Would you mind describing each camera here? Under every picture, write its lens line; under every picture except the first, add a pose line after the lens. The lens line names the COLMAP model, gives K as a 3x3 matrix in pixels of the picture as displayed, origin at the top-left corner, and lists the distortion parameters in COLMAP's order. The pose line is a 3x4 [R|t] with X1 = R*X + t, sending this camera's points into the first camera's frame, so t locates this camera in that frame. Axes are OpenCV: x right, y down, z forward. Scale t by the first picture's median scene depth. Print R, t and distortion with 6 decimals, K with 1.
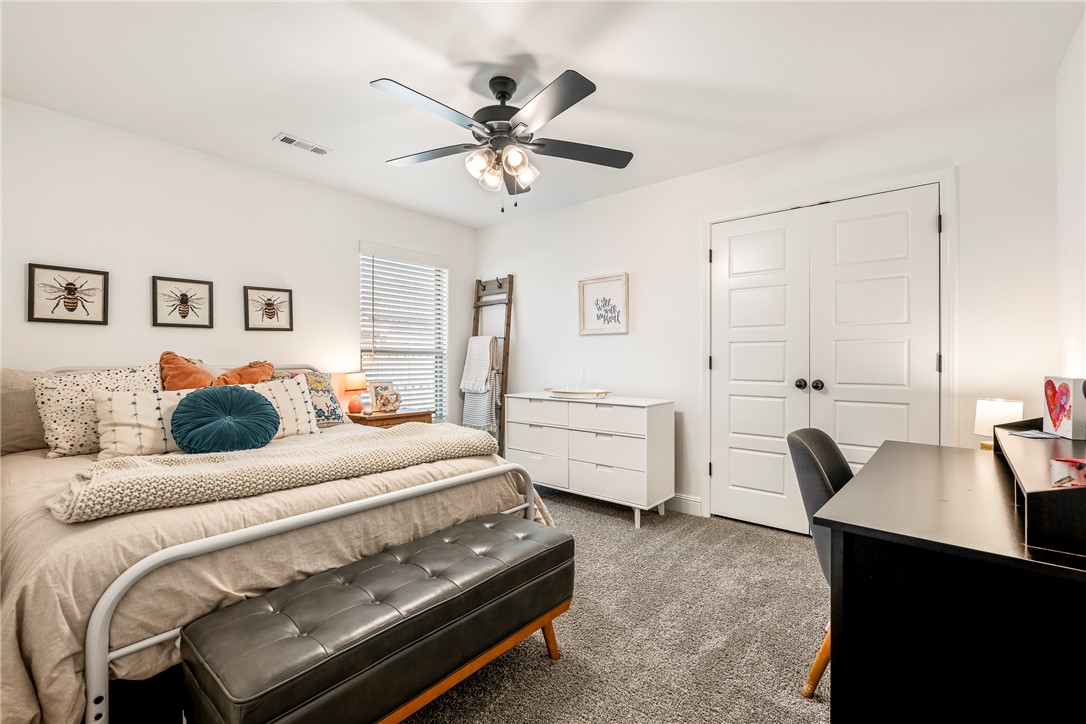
lens RADIAL K [[464.7, 0, 543.0], [0, 464.7, 362.0], [0, 0, 1]] dist [0.000198, 0.000183]
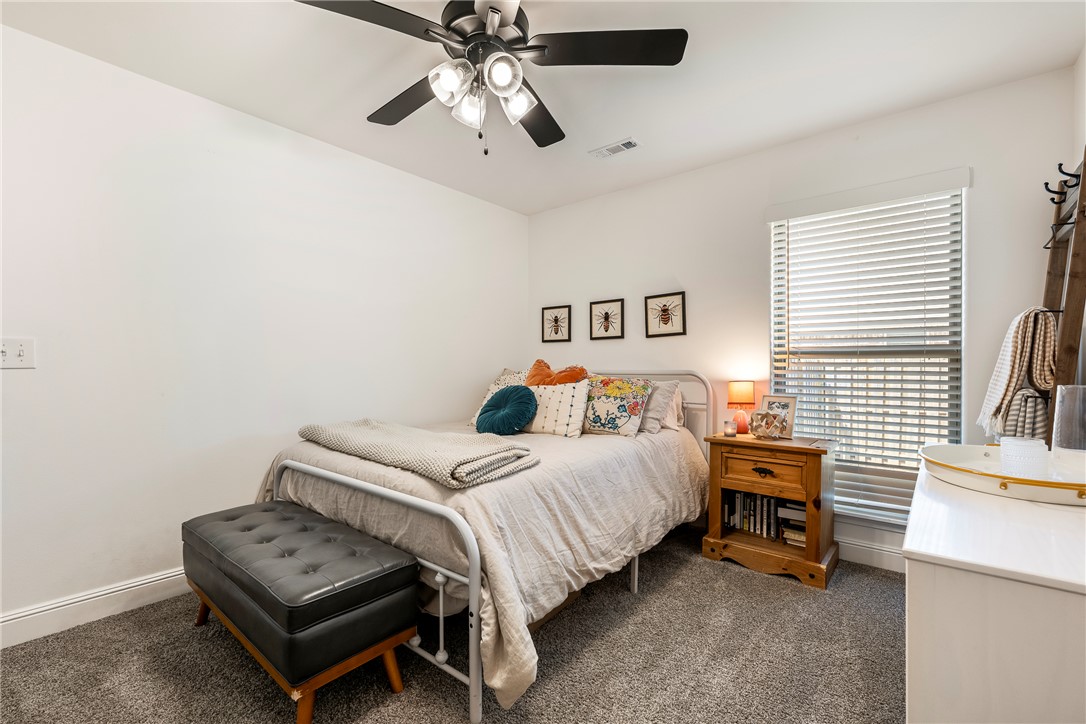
lens RADIAL K [[464.7, 0, 543.0], [0, 464.7, 362.0], [0, 0, 1]] dist [0.000198, 0.000183]
pose [[0.006767, -0.010995, -0.999917, 0.470918], [-0.006645, 0.999917, -0.011040, 0.000981], [0.999955, 0.006719, 0.006693, 0.829556]]
